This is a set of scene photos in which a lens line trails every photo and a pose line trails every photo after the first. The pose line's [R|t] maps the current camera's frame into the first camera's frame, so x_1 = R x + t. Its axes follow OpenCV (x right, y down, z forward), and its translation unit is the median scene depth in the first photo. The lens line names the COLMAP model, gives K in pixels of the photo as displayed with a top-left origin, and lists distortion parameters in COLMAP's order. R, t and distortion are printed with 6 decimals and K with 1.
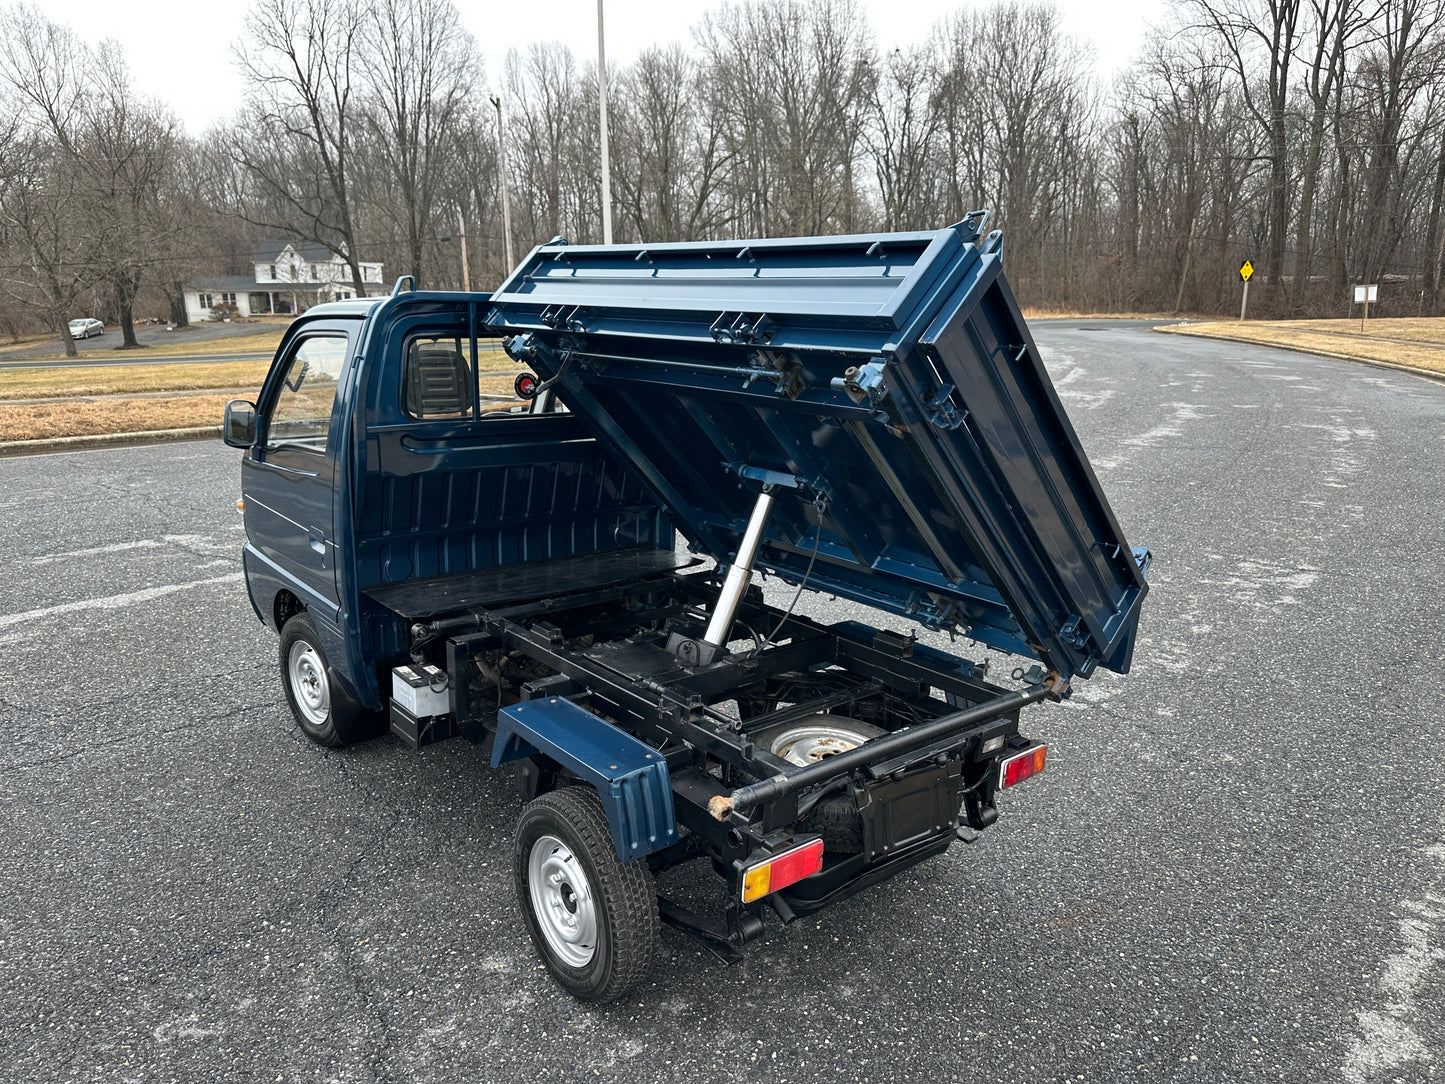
lens RADIAL K [[1038.8, 0, 732.3], [0, 1038.8, 549.7], [0, 0, 1]] dist [0.021546, -0.024896]
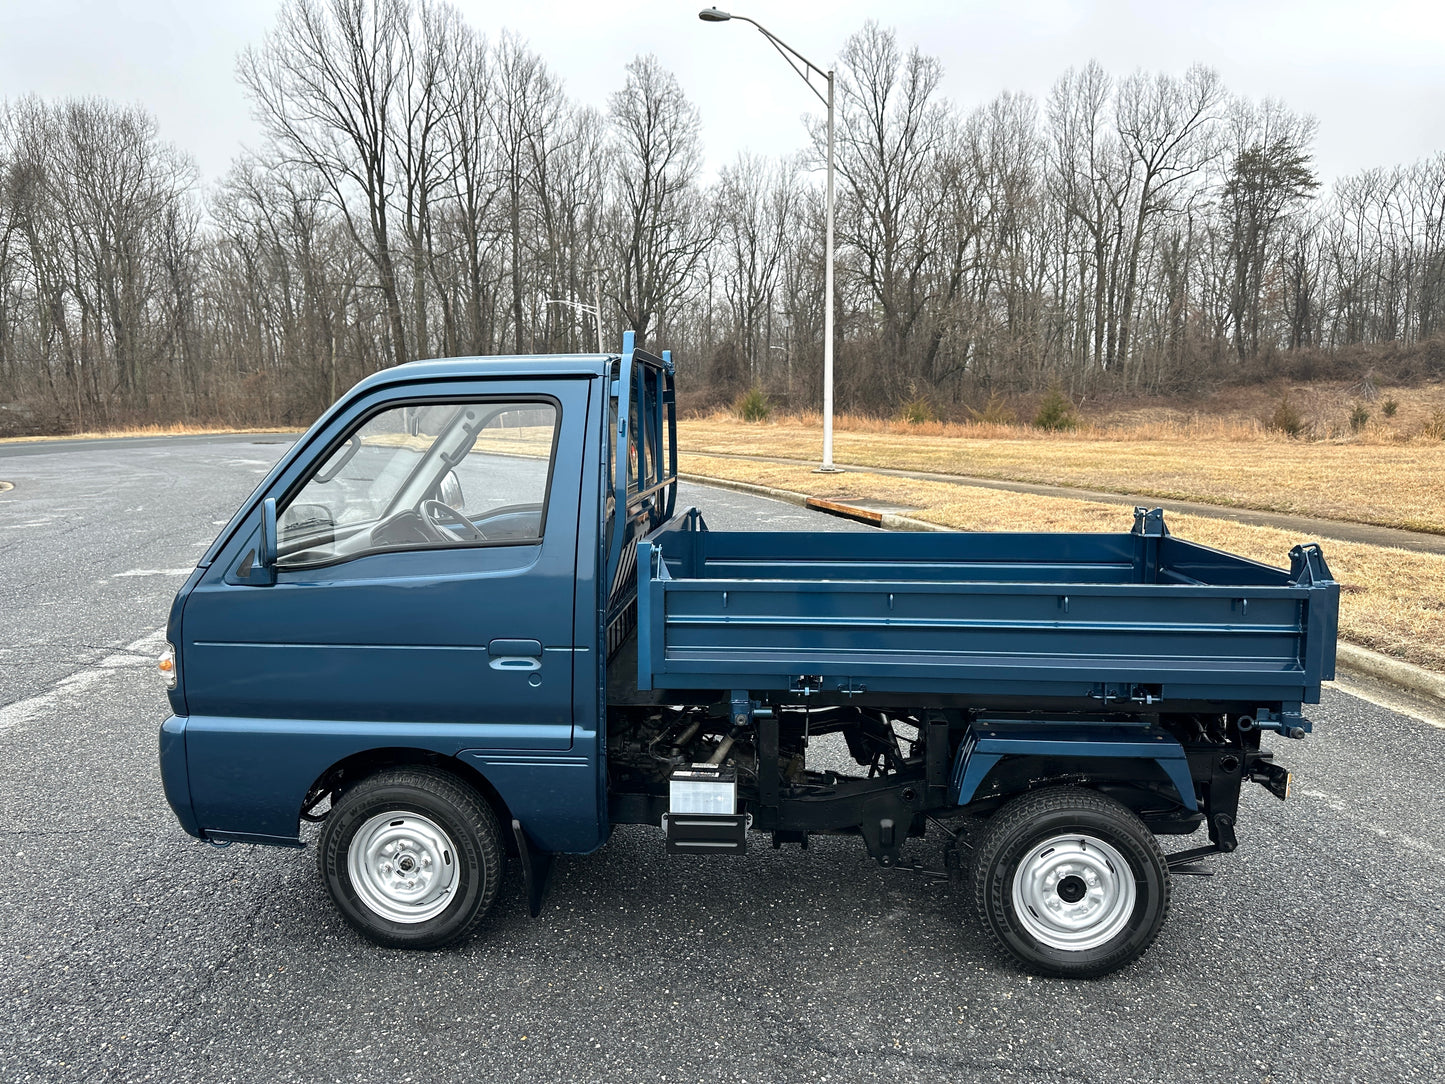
lens RADIAL K [[1032.6, 0, 721.6], [0, 1032.6, 546.2], [0, 0, 1]] dist [0.032954, -0.038156]
pose [[0.694351, -0.101693, 0.712415, -0.051833], [0.180243, 0.982986, -0.035357, -0.001705], [-0.696699, 0.152958, 0.700867, 0.019873]]
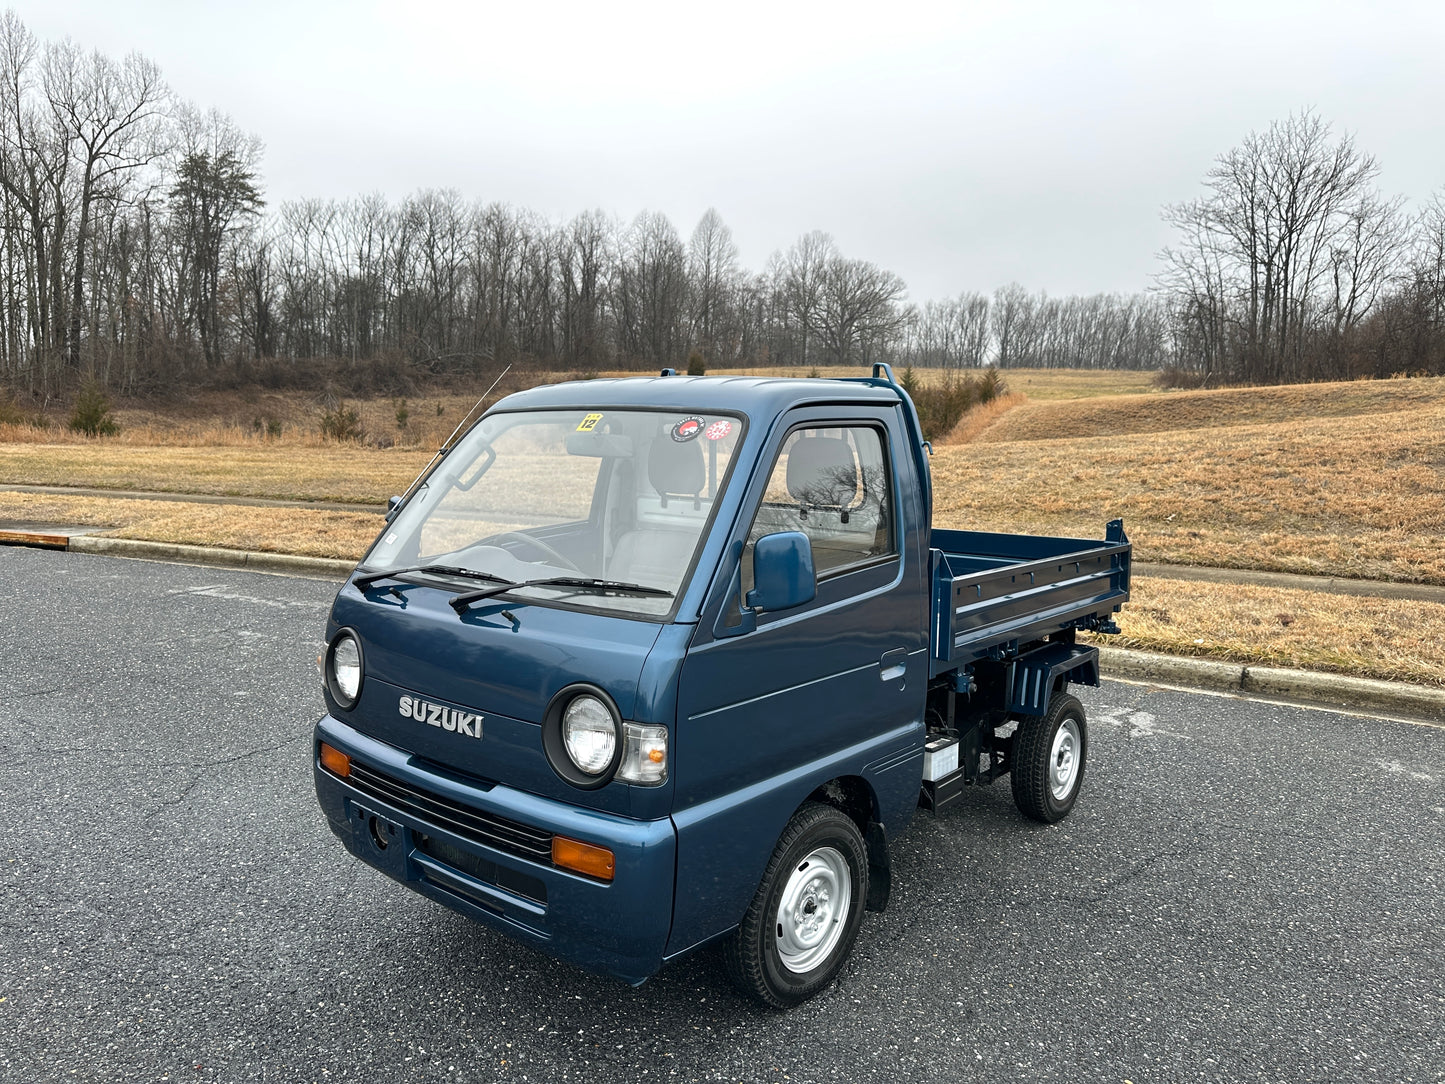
lens RADIAL K [[1036.9, 0, 720.9], [0, 1036.9, 545.7], [0, 0, 1]] dist [0.033846, -0.040269]
pose [[-0.189583, -0.122540, 0.974188, -0.072073], [0.208963, 0.964416, 0.161976, -0.015708], [-0.959371, 0.234277, -0.157230, 0.075024]]
